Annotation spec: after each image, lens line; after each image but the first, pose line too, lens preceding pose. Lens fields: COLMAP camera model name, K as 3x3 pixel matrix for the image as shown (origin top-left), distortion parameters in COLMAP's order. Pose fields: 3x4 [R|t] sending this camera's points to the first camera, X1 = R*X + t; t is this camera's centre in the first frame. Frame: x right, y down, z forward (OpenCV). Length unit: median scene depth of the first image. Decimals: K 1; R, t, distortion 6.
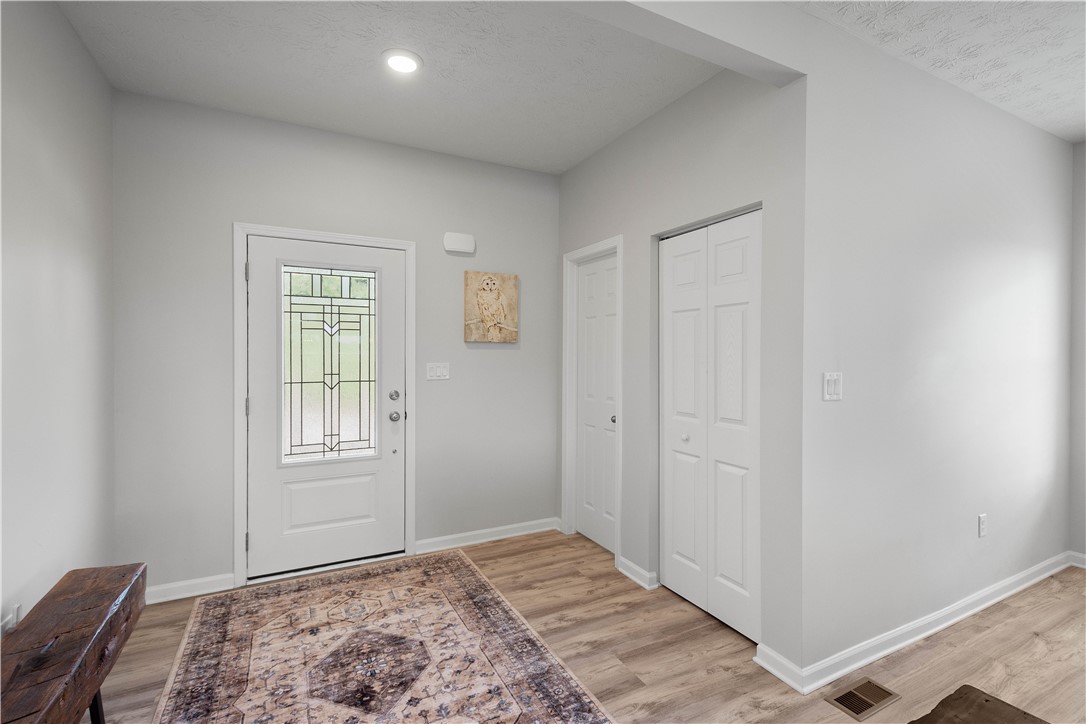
lens RADIAL K [[476.1, 0, 524.9], [0, 476.1, 351.6], [0, 0, 1]] dist [0.011996, -0.002459]
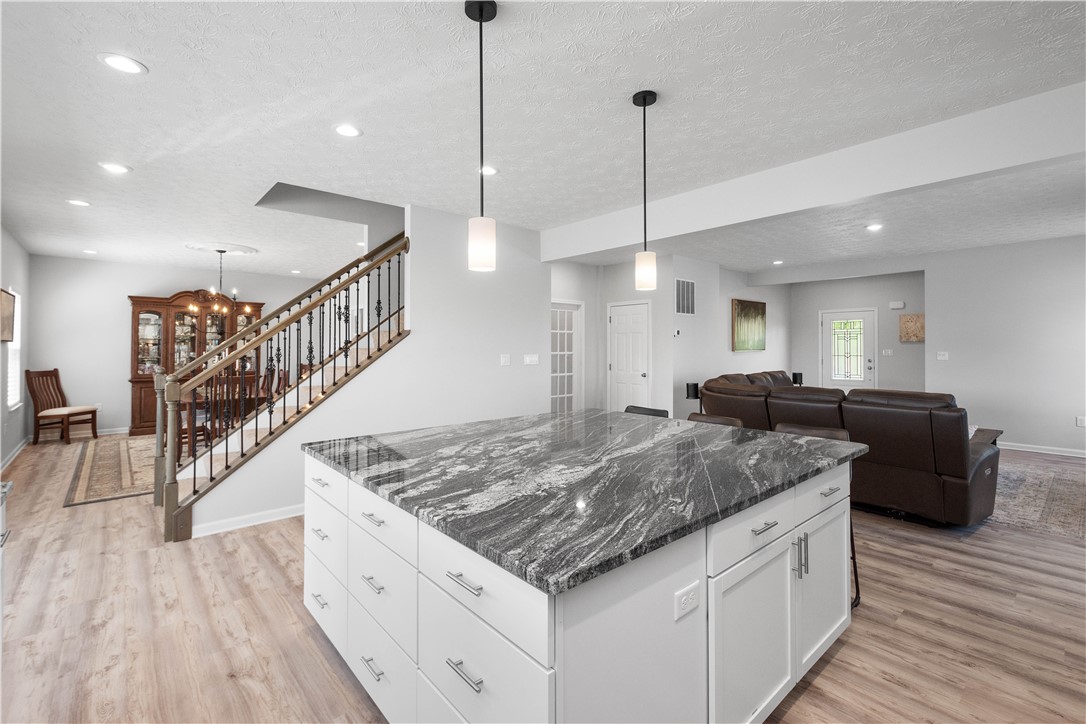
lens RADIAL K [[476.1, 0, 543.1], [0, 476.1, 358.5], [0, 0, 1]] dist [0.011996, -0.002459]
pose [[0.247435, 0.014751, -0.968792, 2.093631], [0.020612, 0.999578, 0.020484, -0.024503], [0.968685, -0.025037, 0.247026, -1.689431]]
